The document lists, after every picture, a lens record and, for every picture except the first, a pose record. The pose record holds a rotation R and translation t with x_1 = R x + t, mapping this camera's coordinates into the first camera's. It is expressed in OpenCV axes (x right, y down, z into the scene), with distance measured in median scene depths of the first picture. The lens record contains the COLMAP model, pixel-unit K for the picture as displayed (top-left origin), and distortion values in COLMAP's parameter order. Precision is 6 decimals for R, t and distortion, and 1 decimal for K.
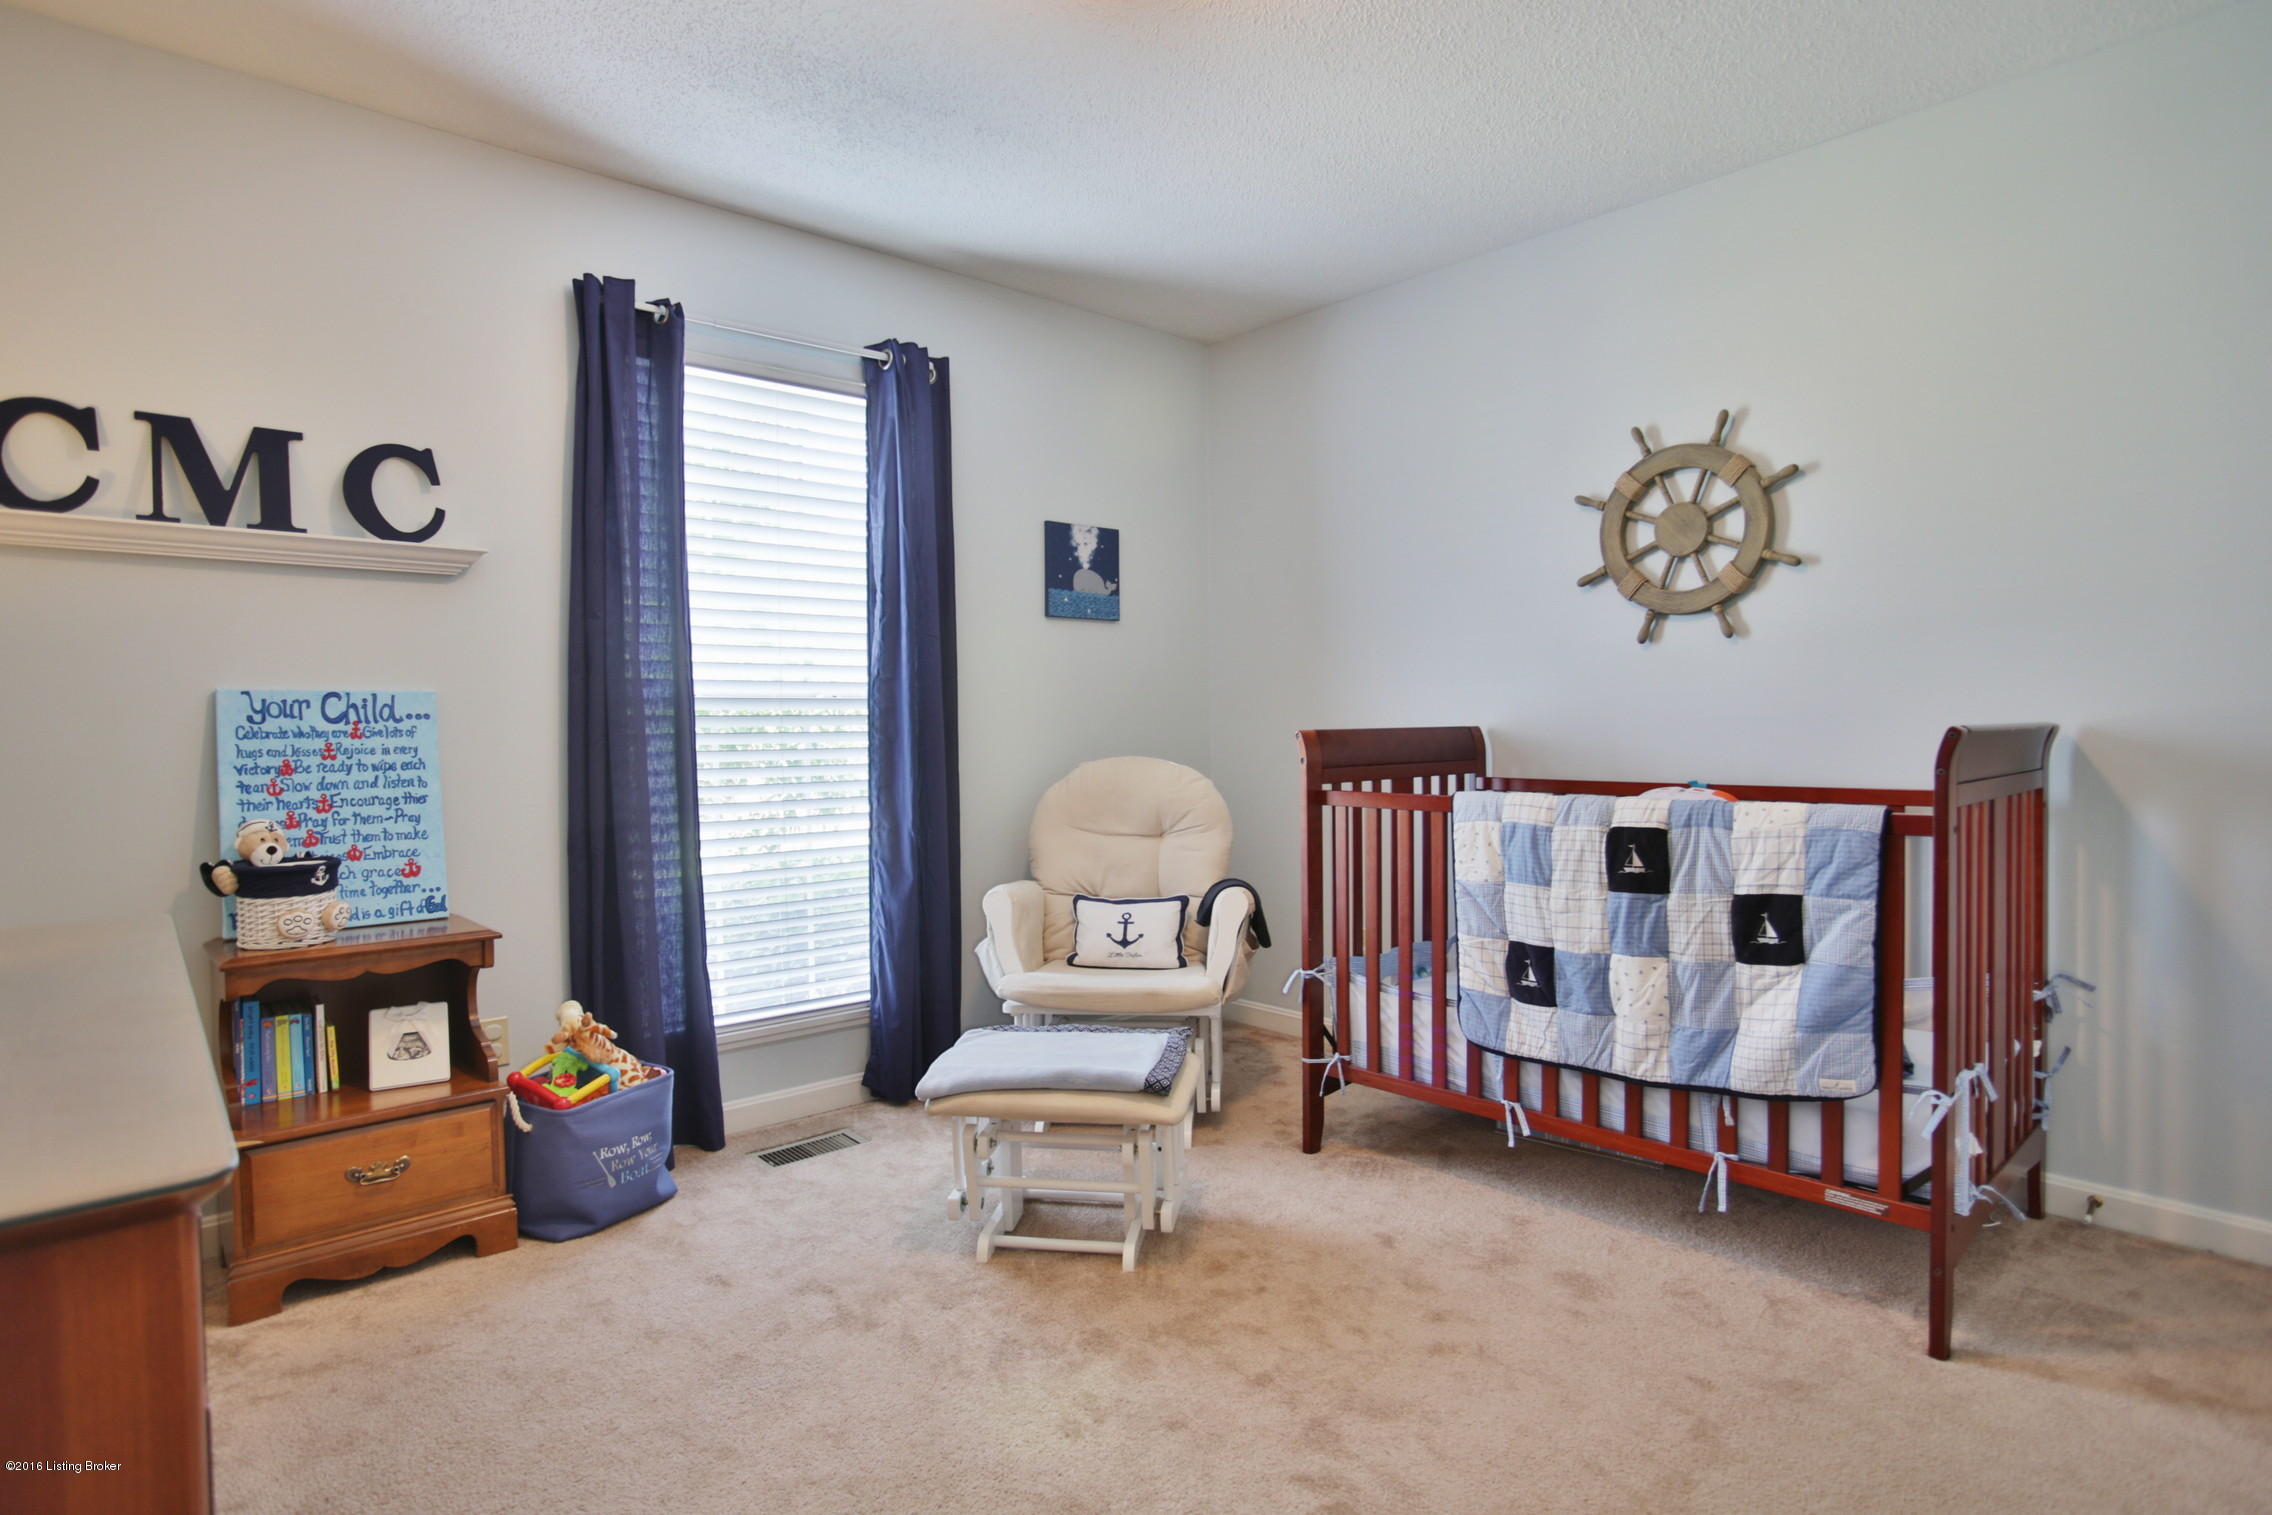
lens RADIAL K [[2609.3, 0, 1136.0], [0, 2609.3, 757.5], [0, 0, 1]] dist [-0.001387, 0.188628]
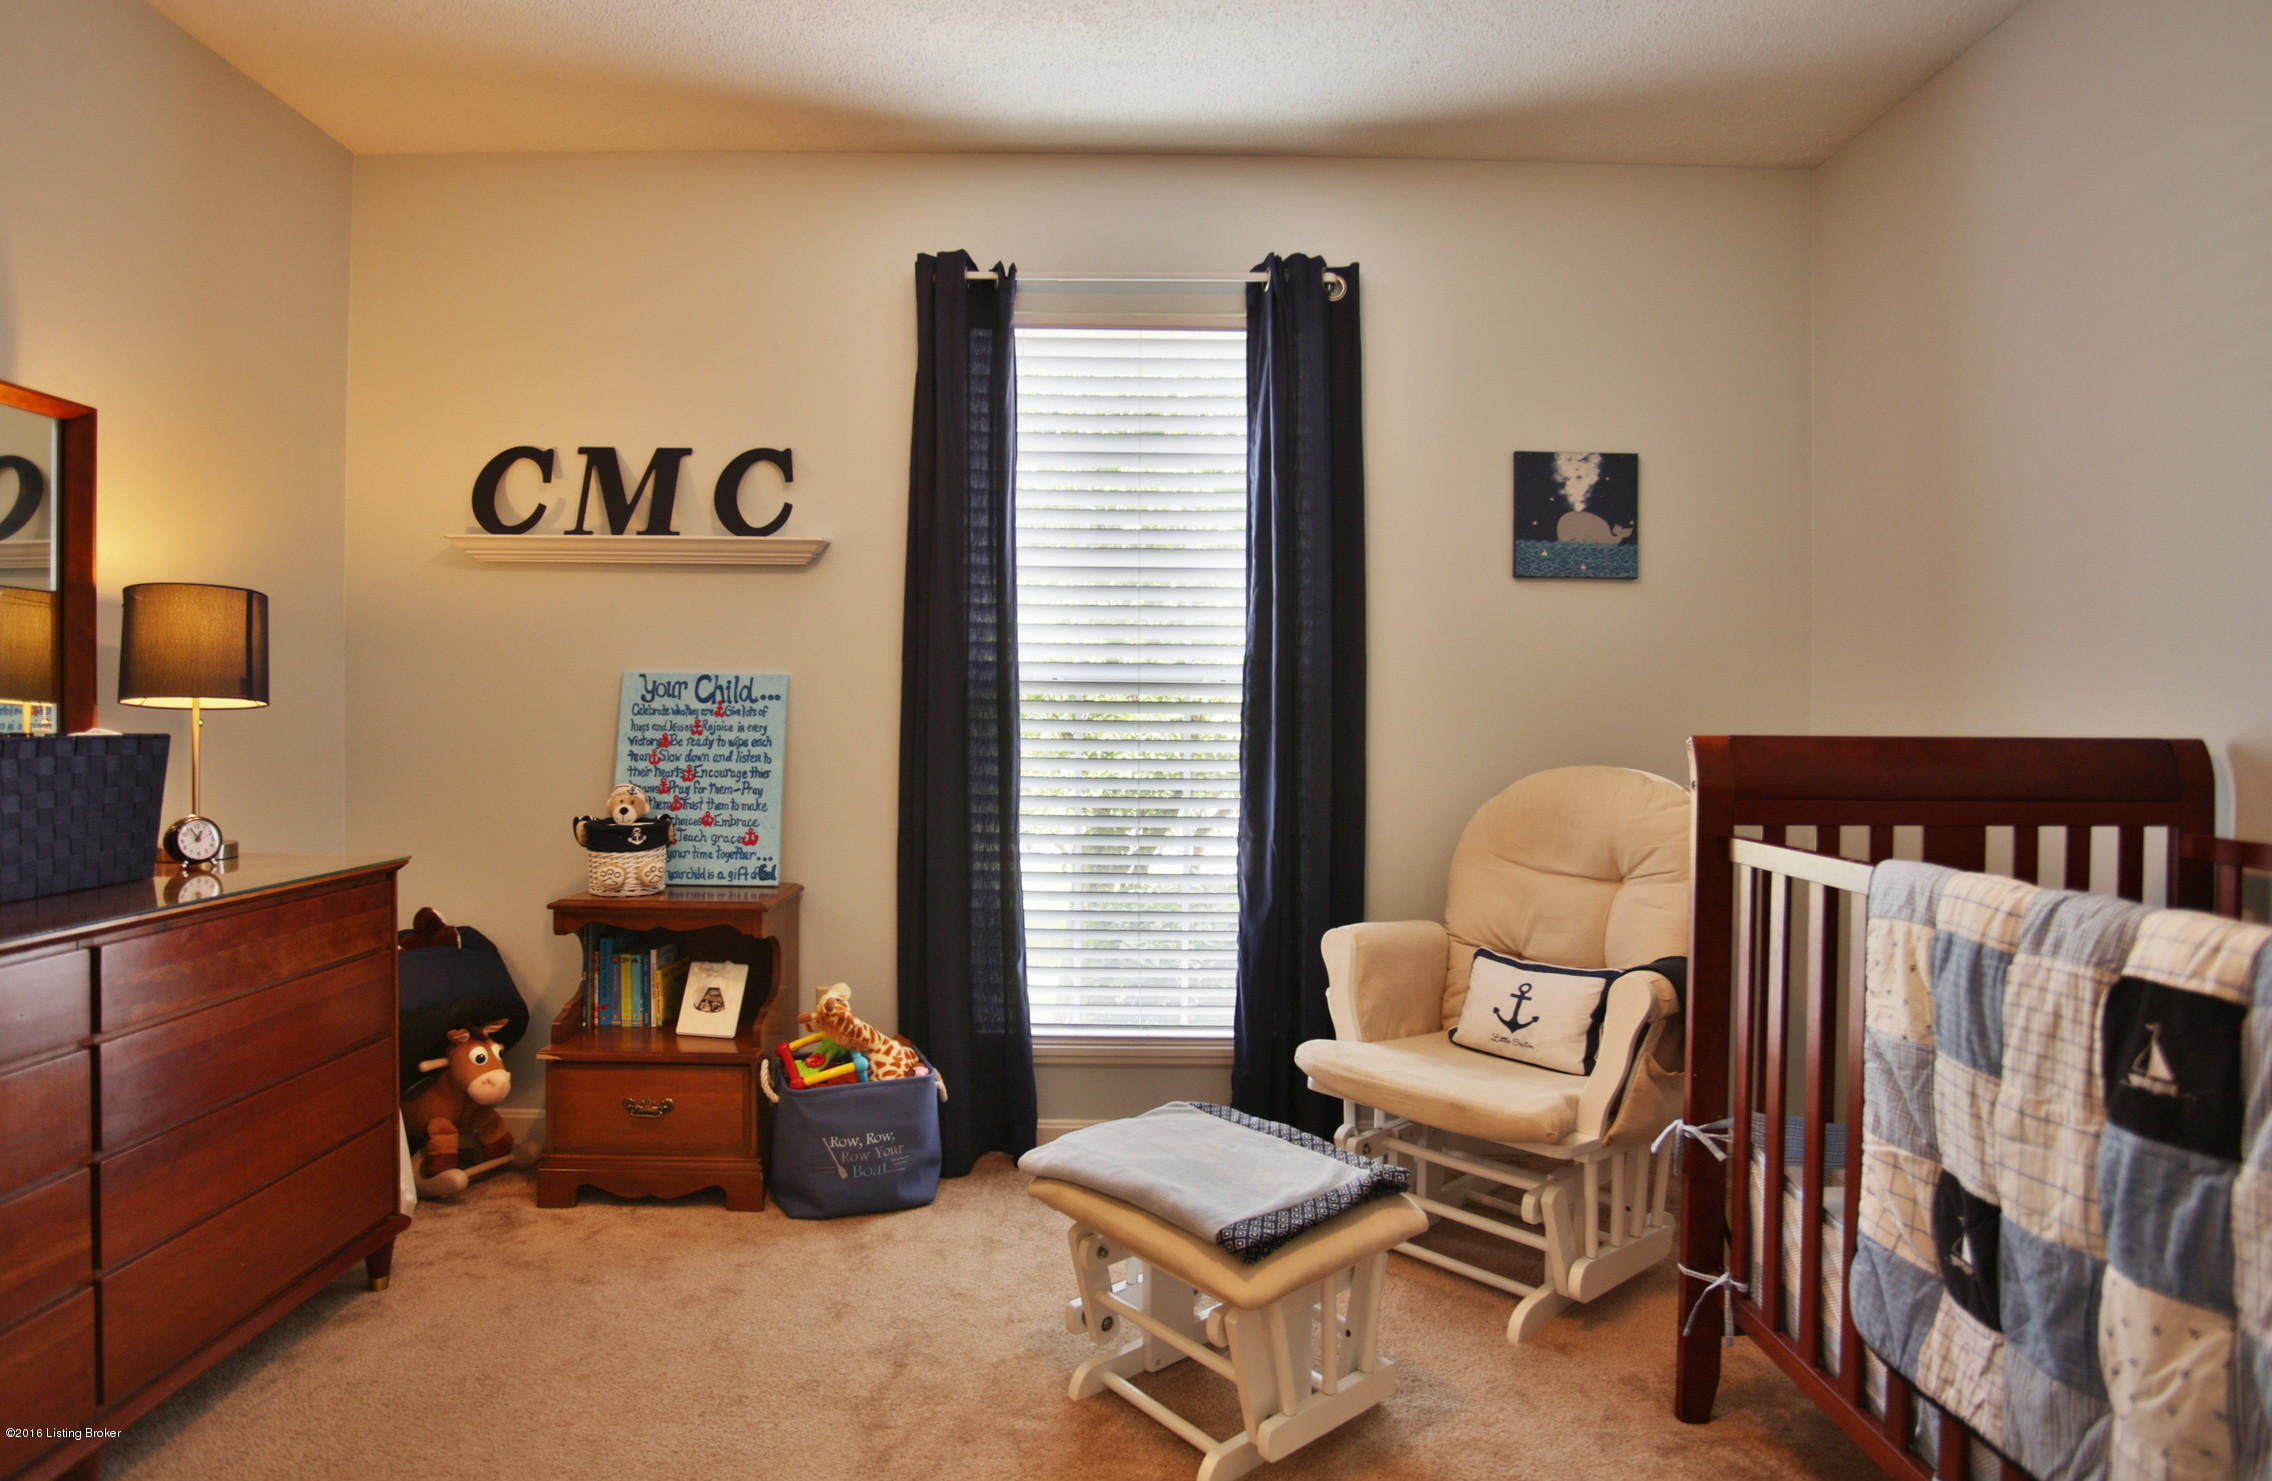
lens RADIAL K [[1522.3, 0, 1136.0], [0, 1522.3, 740.5], [0, 0, 1]] dist [-0.094480, 0.099815]
pose [[0.521945, 0.030232, -0.852443, 0.332567], [-0.028175, 0.999437, 0.018194, -0.013329], [0.852514, 0.014521, 0.522503, 0.788153]]
